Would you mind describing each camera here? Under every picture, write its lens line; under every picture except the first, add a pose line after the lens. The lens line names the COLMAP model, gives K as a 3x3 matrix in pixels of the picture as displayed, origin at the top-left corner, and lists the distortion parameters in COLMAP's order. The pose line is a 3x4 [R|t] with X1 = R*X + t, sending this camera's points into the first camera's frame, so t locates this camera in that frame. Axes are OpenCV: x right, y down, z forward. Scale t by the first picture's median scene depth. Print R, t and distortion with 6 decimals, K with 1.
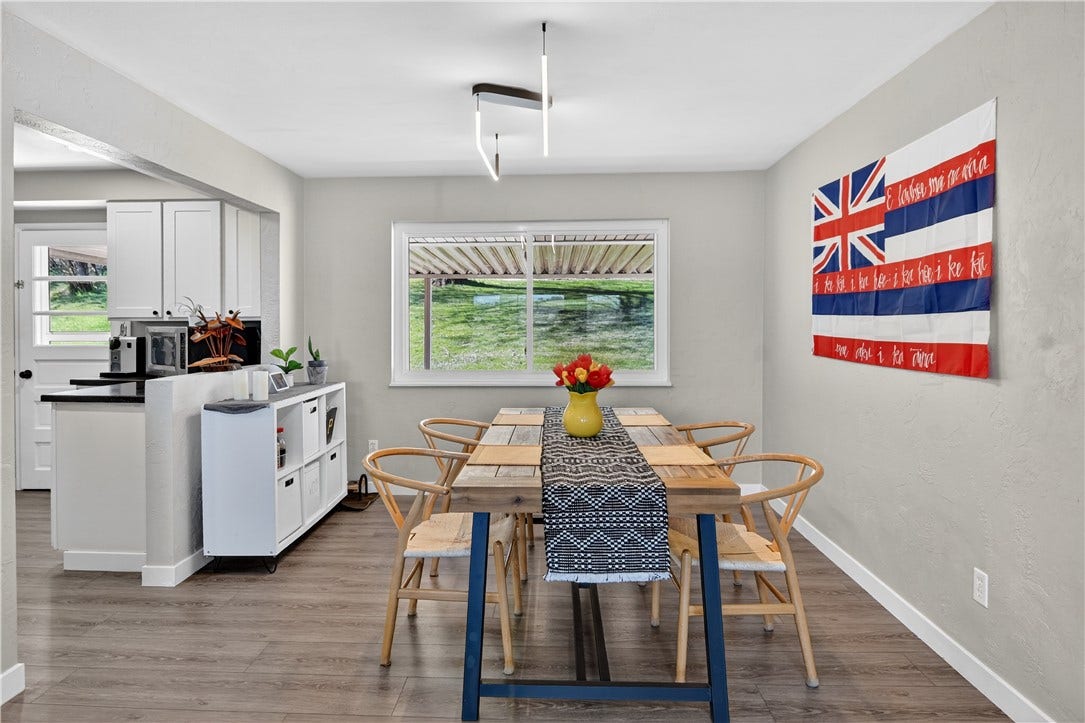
lens RADIAL K [[624.8, 0, 516.9], [0, 624.8, 328.3], [0, 0, 1]] dist [0.001383, 0.000742]
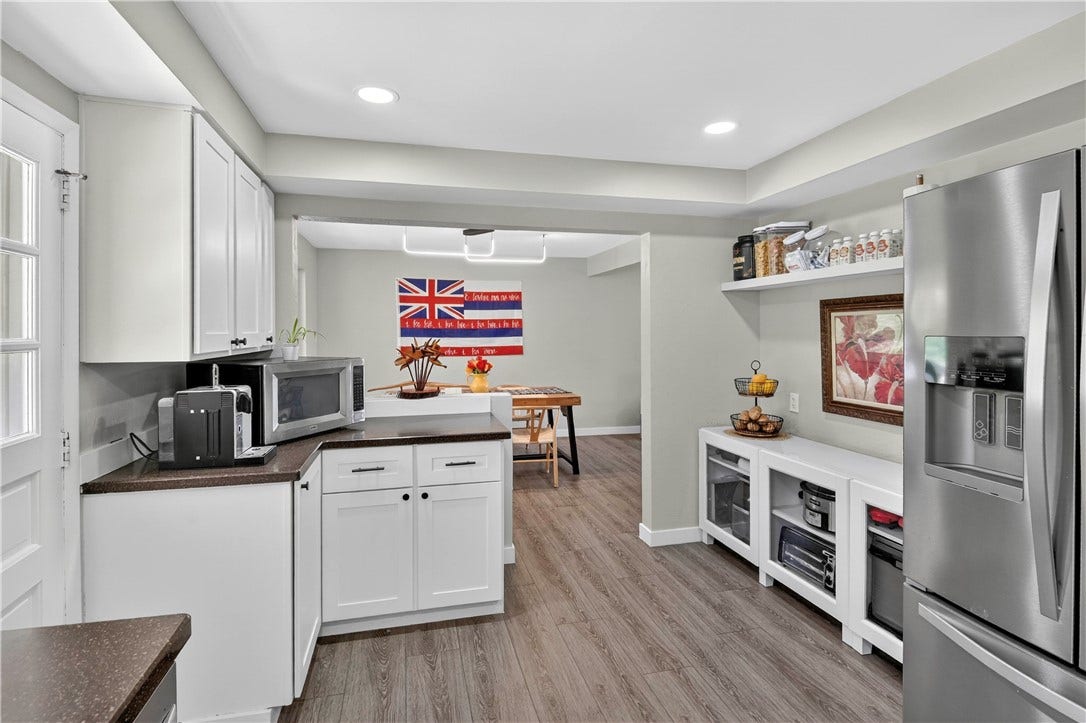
lens RADIAL K [[545.7, 0, 543.0], [0, 545.7, 322.3], [0, 0, 1]] dist [-0.002854, -0.000391]
pose [[-0.304780, 0.003876, 0.952415, -1.698353], [0.009551, 0.999954, -0.001013, -0.077447], [-0.952375, 0.008788, -0.304803, 1.307671]]
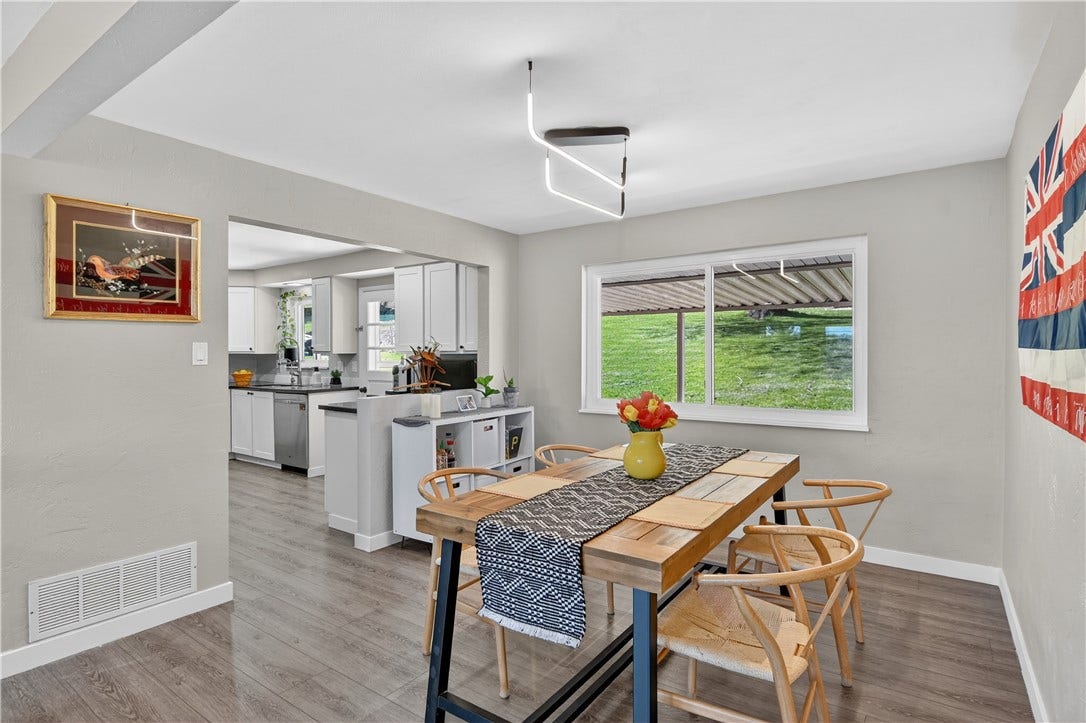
lens RADIAL K [[550.2, 0, 534.7], [0, 550.2, 352.5], [0, 0, 1]] dist [-0.005421, -0.001485]
pose [[0.843478, -0.000418, -0.537164, 0.397081], [-0.004149, 0.999965, -0.007293, -0.010427], [0.537148, 0.008381, 0.843446, 0.193708]]
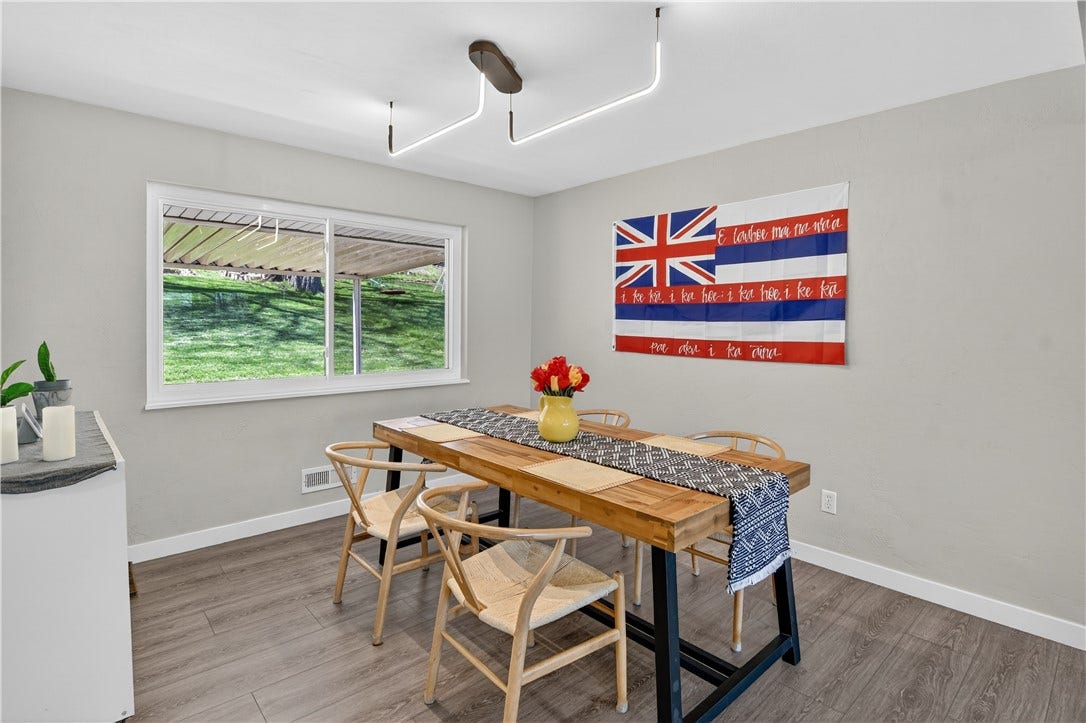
lens RADIAL K [[530.7, 0, 515.5], [0, 530.7, 340.7], [0, 0, 1]] dist [0.003495, 0.000678]
pose [[0.724246, -0.016292, 0.689350, -0.500618], [-0.003386, 0.999625, 0.027183, -0.008005], [-0.689534, -0.022022, 0.723919, 0.422787]]
